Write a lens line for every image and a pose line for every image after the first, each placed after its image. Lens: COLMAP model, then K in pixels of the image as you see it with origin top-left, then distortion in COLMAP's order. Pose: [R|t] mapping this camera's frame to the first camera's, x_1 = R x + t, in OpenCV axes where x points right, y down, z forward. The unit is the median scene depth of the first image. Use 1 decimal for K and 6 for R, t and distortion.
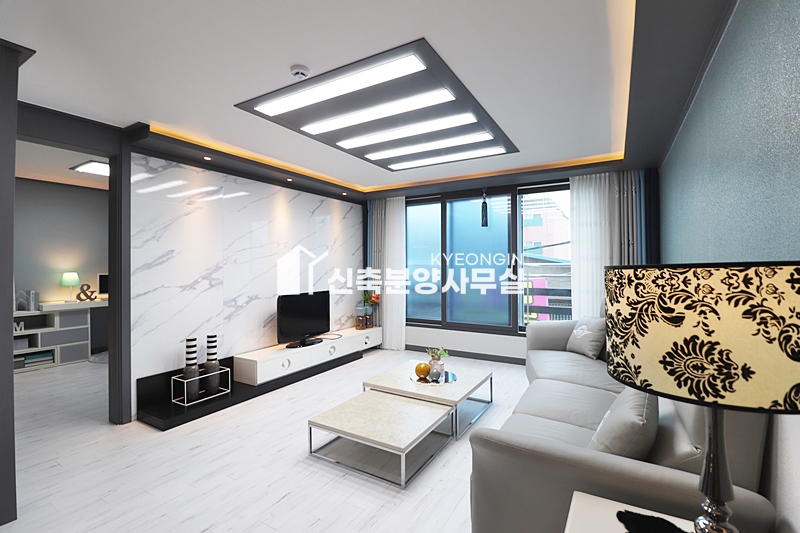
lens RADIAL K [[369.4, 0, 398.8], [0, 369.4, 264.8], [0, 0, 1]] dist [-0.002938, -0.000583]
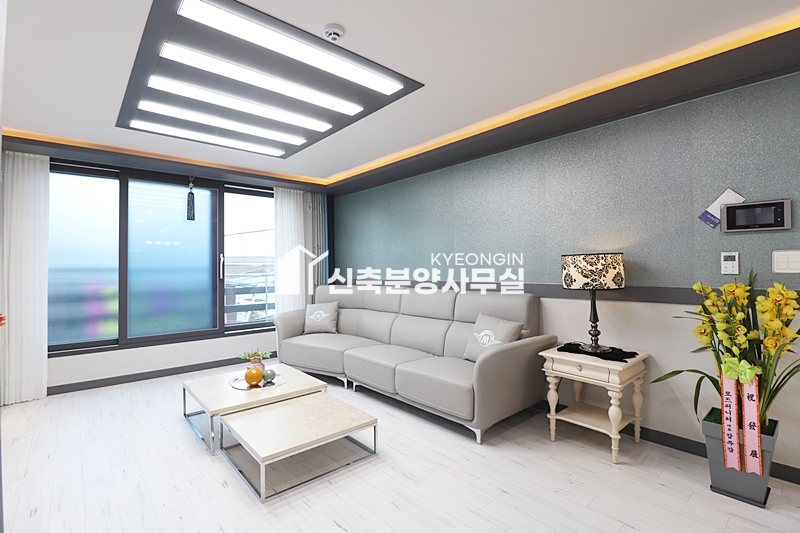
lens RADIAL K [[372.6, 0, 398.5], [0, 372.6, 262.9], [0, 0, 1]] dist [-0.011923, -0.000305]
pose [[0.302336, 0.014522, 0.953091, -0.524924], [0.008612, 0.999802, -0.017965, 0.022045], [-0.953163, 0.013639, 0.302150, 0.292851]]
